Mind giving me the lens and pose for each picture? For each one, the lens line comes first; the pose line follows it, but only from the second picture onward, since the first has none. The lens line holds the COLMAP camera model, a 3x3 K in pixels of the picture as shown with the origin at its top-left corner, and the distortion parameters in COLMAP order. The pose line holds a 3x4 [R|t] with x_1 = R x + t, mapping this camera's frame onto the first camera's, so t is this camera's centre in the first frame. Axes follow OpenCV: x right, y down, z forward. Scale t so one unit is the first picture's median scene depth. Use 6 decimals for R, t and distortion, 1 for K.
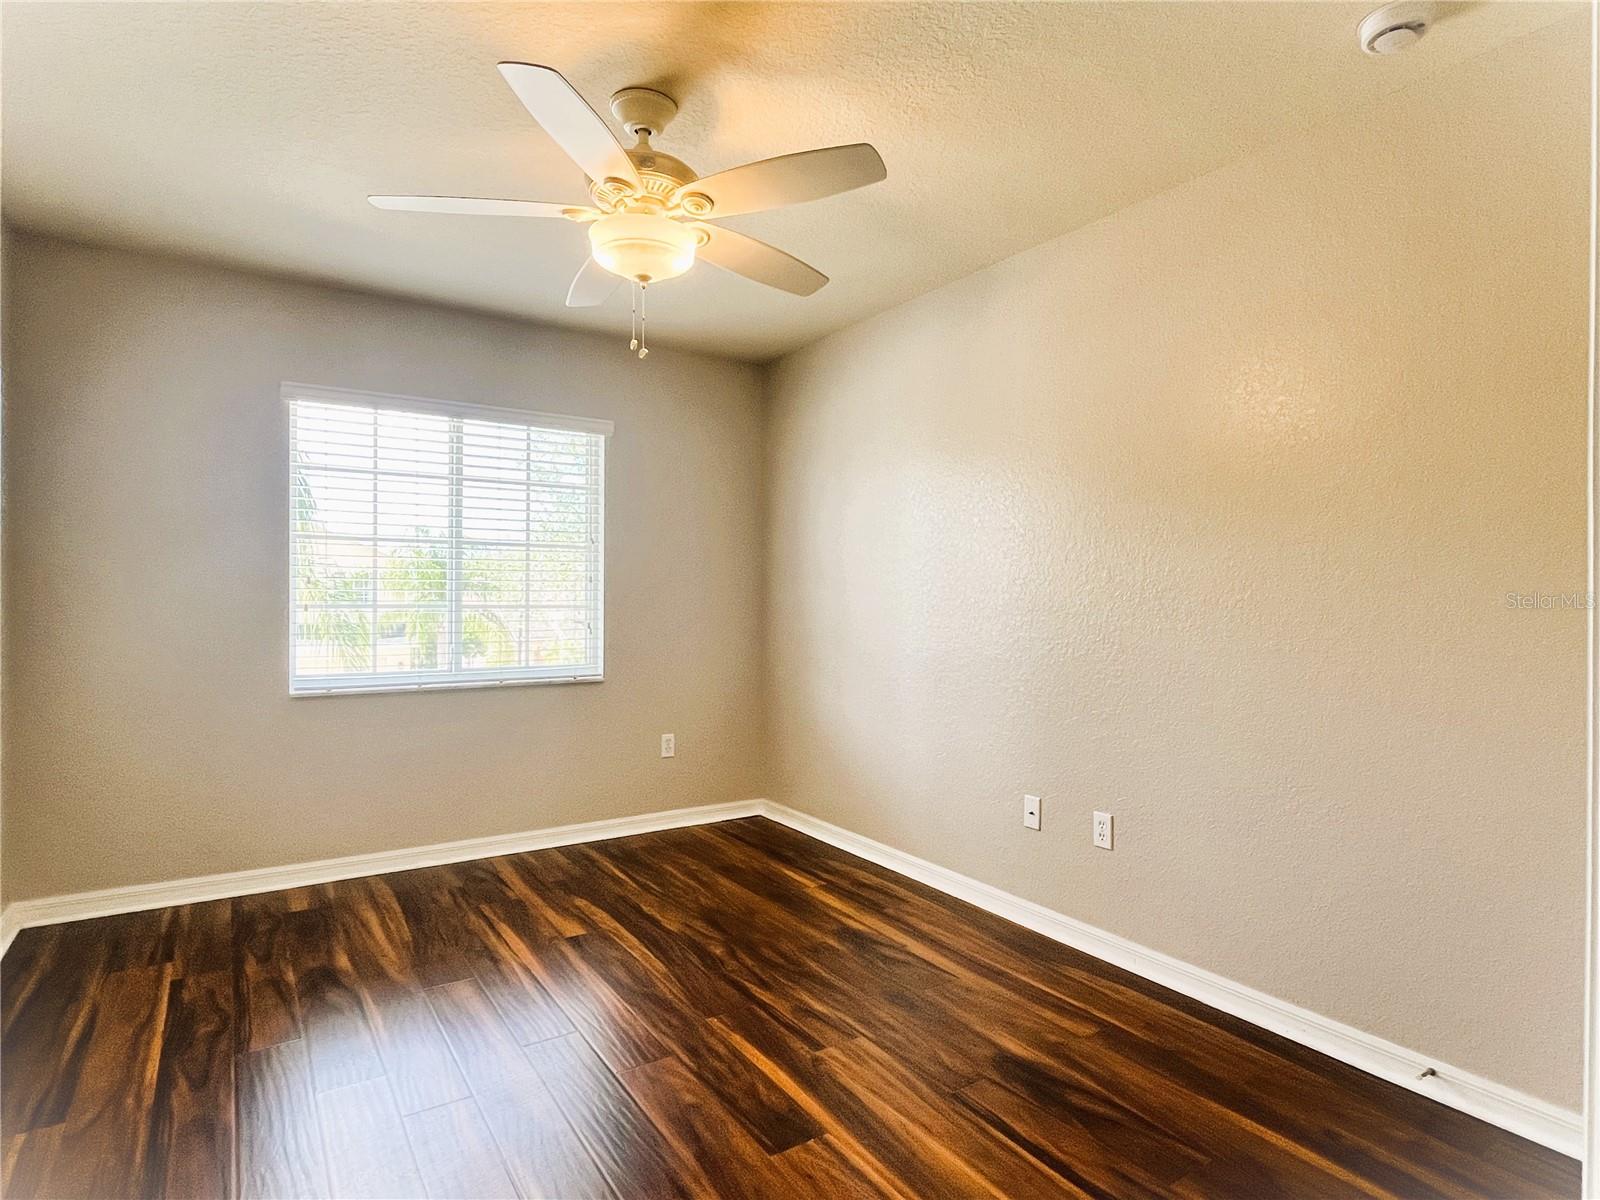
lens RADIAL K [[871.3, 0, 800.0], [0, 871.3, 600.0], [0, 0, 1]] dist [0.002936, 0.000387]
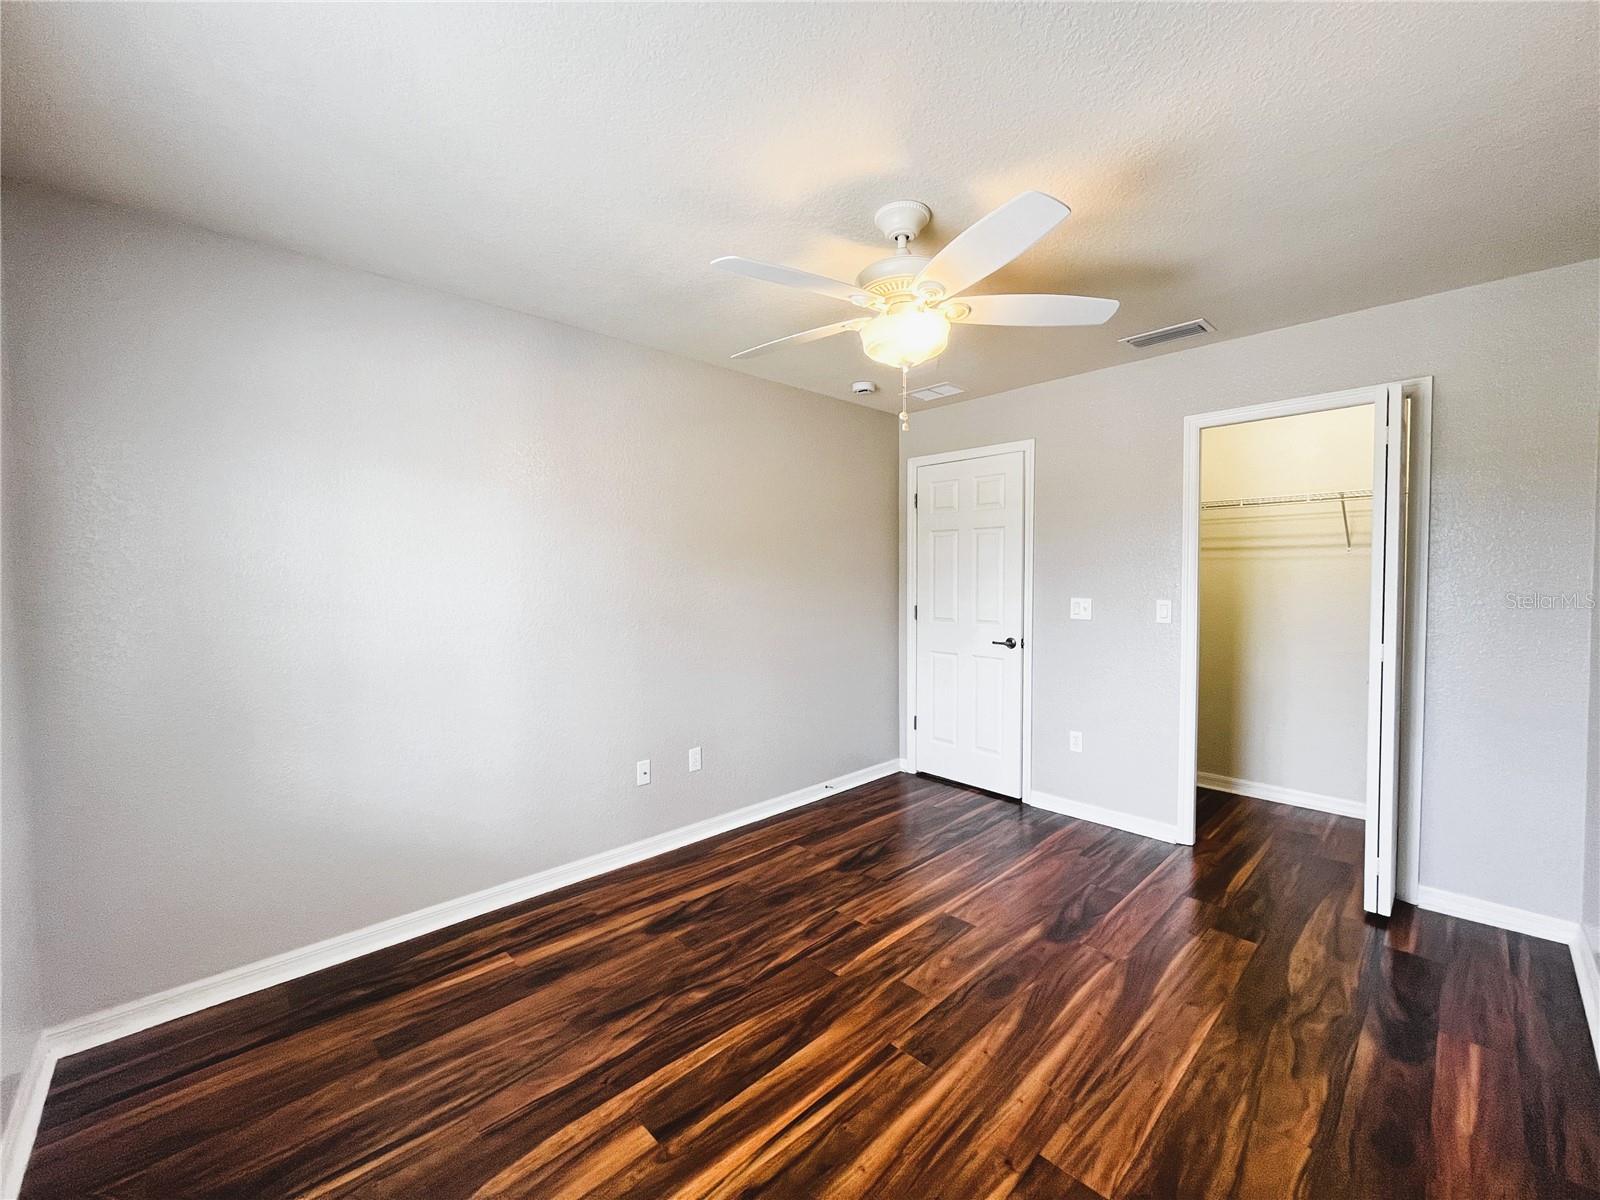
lens RADIAL K [[651.4, 0, 800.0], [0, 651.4, 600.0], [0, 0, 1]] dist [-0.002732, -0.000449]
pose [[-0.183483, -0.041568, 0.982144, -0.787243], [0.009682, 0.998981, 0.044090, -0.068520], [-0.982975, 0.017599, -0.182893, 0.984082]]
